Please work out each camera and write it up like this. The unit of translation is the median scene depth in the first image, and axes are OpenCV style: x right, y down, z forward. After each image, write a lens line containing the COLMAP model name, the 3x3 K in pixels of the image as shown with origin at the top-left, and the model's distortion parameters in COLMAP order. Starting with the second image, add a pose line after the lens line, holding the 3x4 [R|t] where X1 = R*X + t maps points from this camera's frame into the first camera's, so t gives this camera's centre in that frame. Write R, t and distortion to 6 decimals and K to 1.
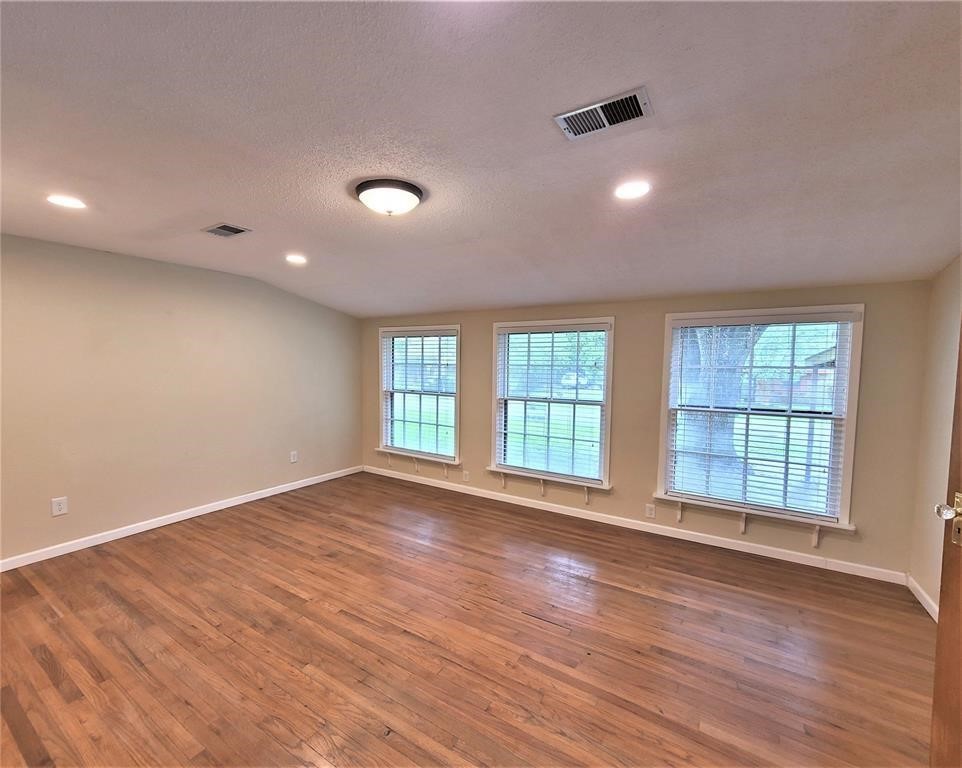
lens RADIAL K [[444.4, 0, 478.5], [0, 444.4, 405.4], [0, 0, 1]] dist [0.004060, -0.000010]
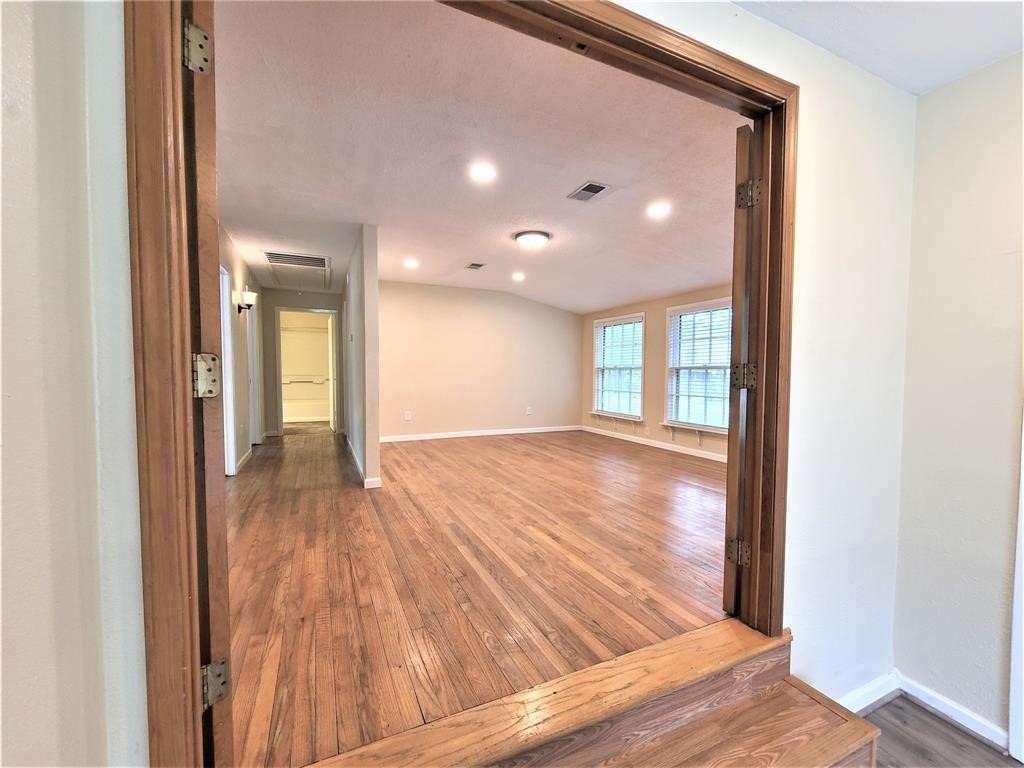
lens RADIAL K [[422.1, 0, 512.7], [0, 422.1, 387.3], [0, 0, 1]] dist [0.001072, 0.000875]
pose [[0.855409, 0.018244, -0.517632, 0.268035], [-0.042371, 0.998495, -0.034828, 0.095386], [0.516218, 0.051725, 0.854894, -0.231206]]
